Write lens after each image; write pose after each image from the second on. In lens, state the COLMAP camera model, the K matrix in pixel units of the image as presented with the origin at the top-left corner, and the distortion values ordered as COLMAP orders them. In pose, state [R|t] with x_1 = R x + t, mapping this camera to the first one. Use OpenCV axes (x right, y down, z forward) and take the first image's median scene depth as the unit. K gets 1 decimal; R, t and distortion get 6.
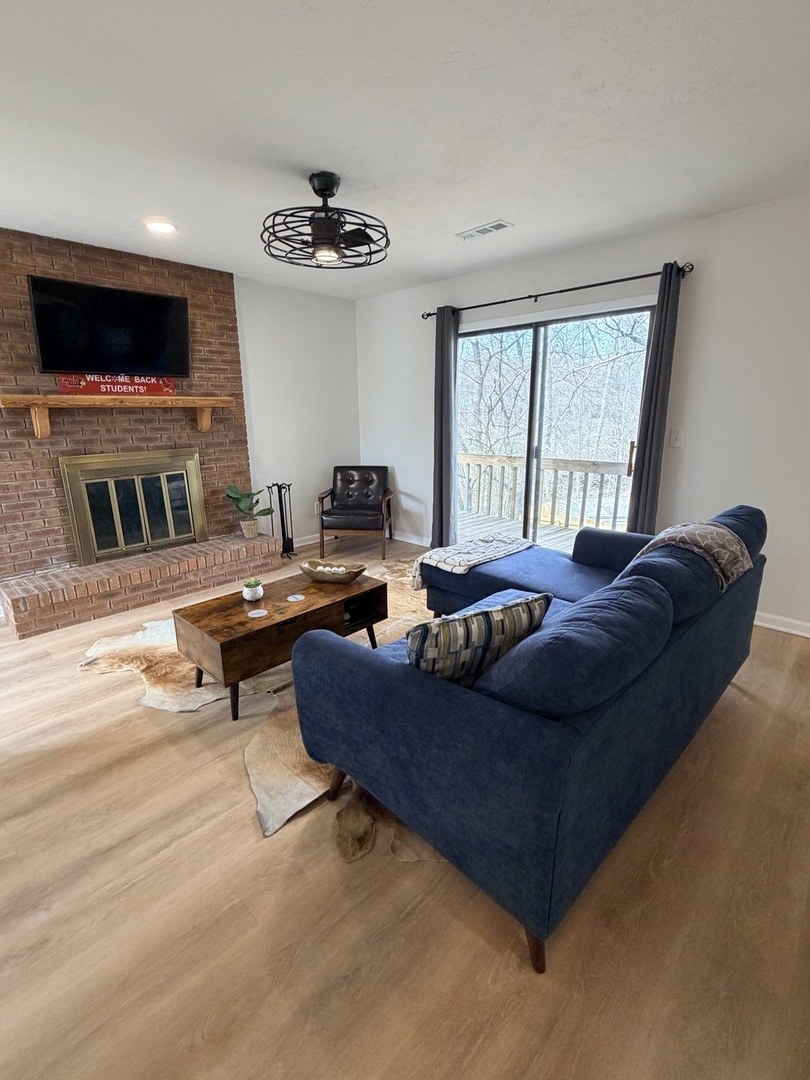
lens RADIAL K [[502.8, 0, 405.0], [0, 502.8, 540.0], [0, 0, 1]] dist [0.012797, -0.000274]
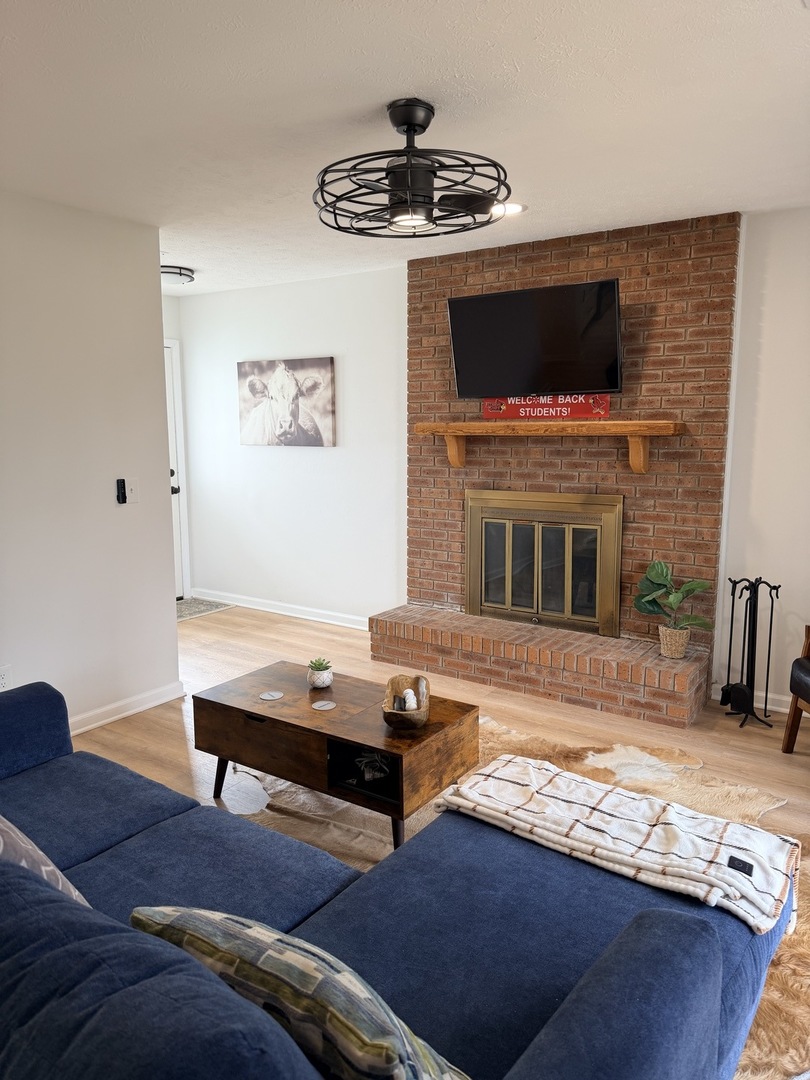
lens RADIAL K [[760.1, 0, 405.0], [0, 760.1, 540.0], [0, 0, 1]] dist [0.179656, -0.371147]
pose [[0.144940, 0.155328, -0.977172, 0.587102], [-0.253477, 0.960472, 0.115076, -0.187577], [0.956421, 0.231012, 0.178583, 0.616766]]
